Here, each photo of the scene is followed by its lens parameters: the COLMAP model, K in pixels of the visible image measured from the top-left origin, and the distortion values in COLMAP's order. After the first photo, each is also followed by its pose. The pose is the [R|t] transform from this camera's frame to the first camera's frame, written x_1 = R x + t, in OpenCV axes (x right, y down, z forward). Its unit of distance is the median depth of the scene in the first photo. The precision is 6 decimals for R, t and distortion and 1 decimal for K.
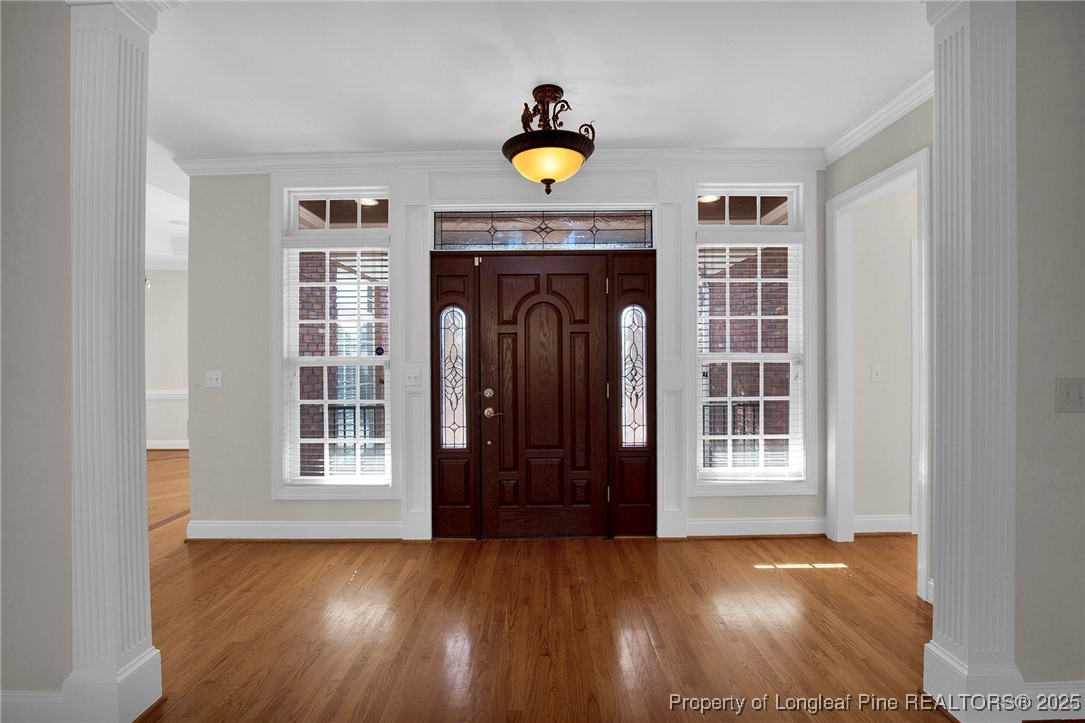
lens RADIAL K [[518.6, 0, 549.8], [0, 518.6, 363.2], [0, 0, 1]] dist [-0.028977, 0.002309]
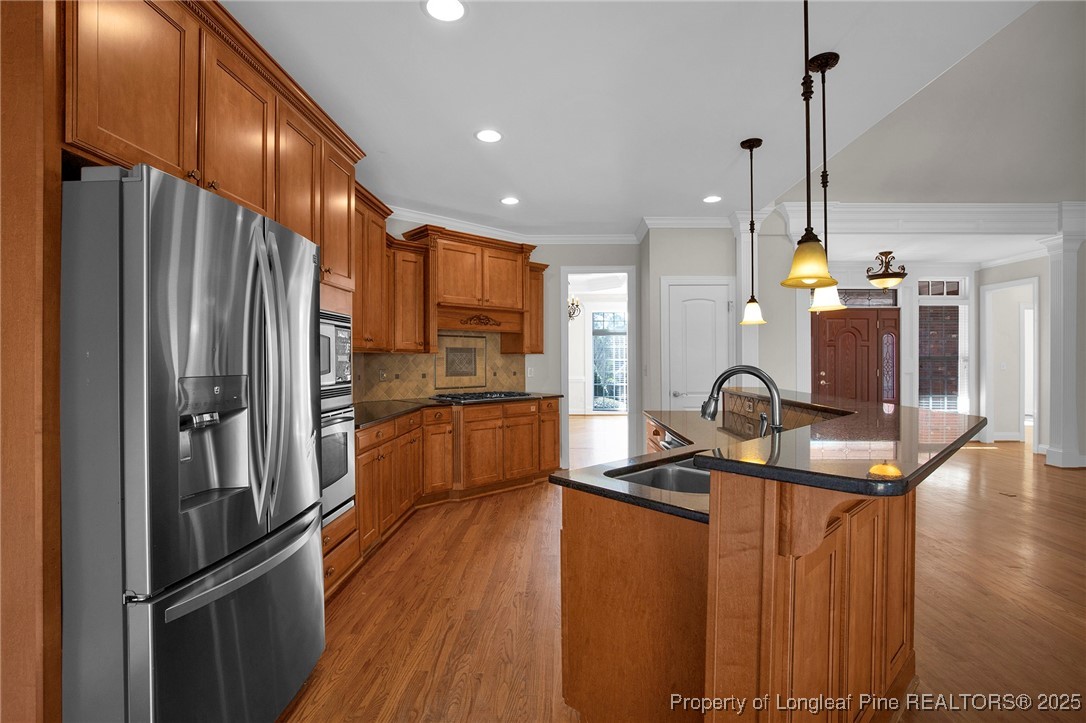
lens RADIAL K [[519.0, 0, 547.3], [0, 519.0, 355.4], [0, 0, 1]] dist [-0.028977, 0.002309]
pose [[0.999121, 0.010458, -0.040596, -1.175809], [-0.011028, 0.999843, -0.013835, 0.024515], [0.040445, 0.014271, 0.999080, -1.191632]]
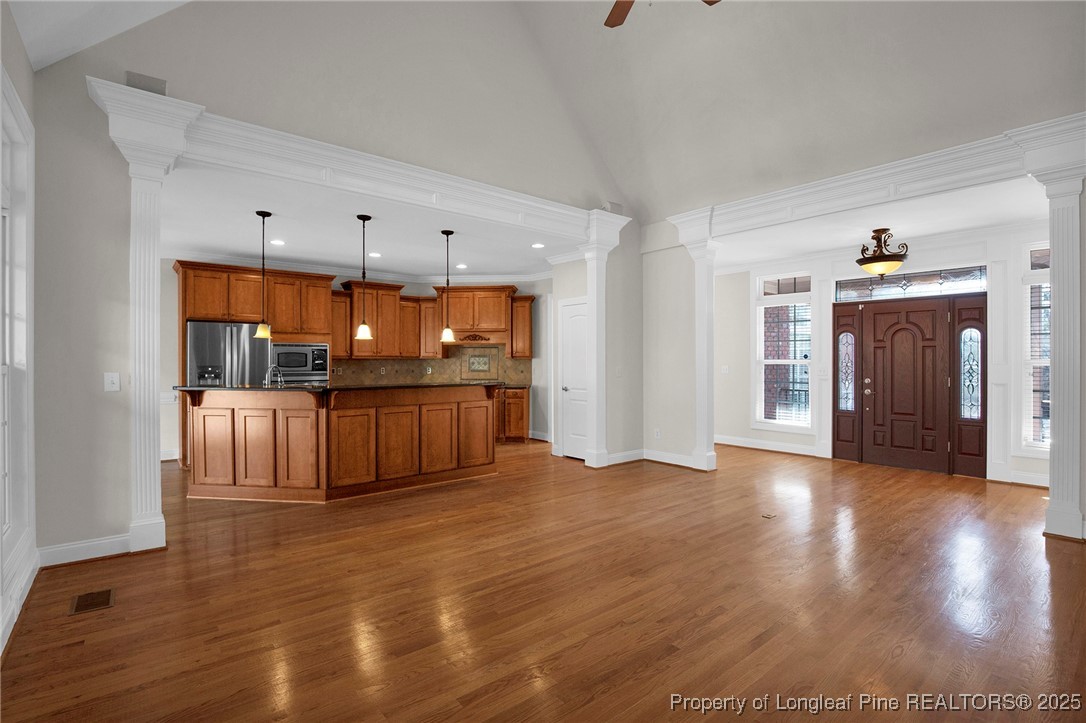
lens RADIAL K [[519.0, 0, 535.4], [0, 519.0, 351.7], [0, 0, 1]] dist [-0.028977, 0.002309]
pose [[0.633986, -0.000146, -0.773344, 0.518399], [-0.014148, 0.999830, -0.011787, -0.005036], [0.773215, 0.018414, 0.633877, -0.992856]]
